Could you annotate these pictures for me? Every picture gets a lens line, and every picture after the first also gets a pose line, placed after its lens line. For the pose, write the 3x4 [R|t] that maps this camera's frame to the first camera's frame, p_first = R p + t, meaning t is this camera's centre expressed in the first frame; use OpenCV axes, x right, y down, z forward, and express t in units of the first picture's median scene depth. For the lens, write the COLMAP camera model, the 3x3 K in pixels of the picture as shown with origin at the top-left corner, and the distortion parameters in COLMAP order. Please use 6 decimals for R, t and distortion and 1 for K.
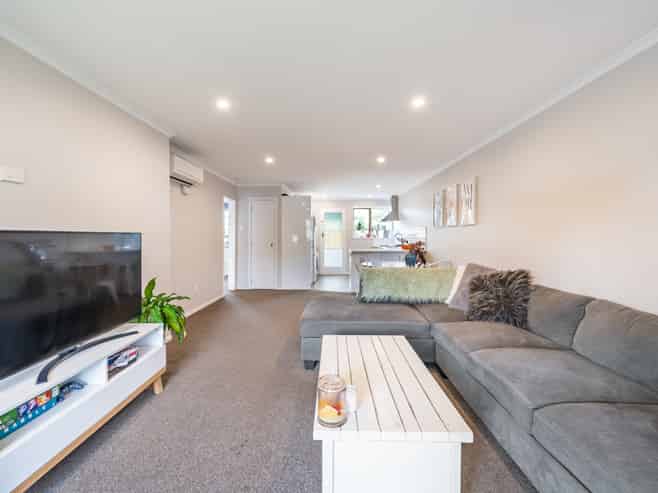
lens RADIAL K [[295.0, 0, 332.7], [0, 295.0, 239.9], [0, 0, 1]] dist [0.000827, -0.000061]
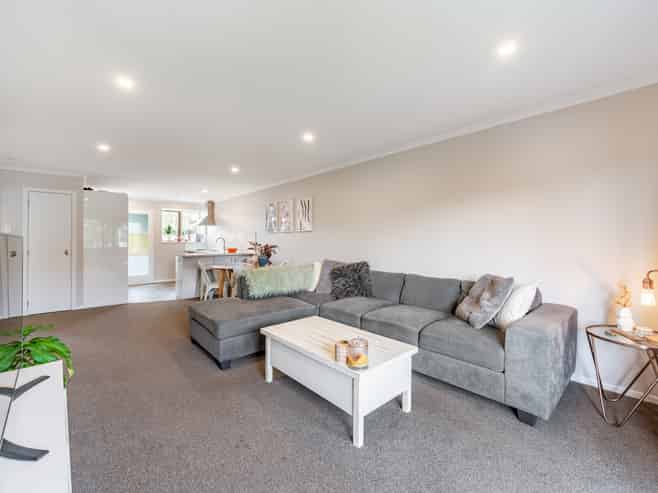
lens RADIAL K [[274.6, 0, 329.0], [0, 274.6, 246.5], [0, 0, 1]] dist [0.000316, -0.000016]
pose [[0.744345, -0.021339, 0.667454, -0.253672], [0.013837, 0.999768, 0.016532, -0.002643], [-0.667652, -0.003071, 0.744467, 0.020813]]
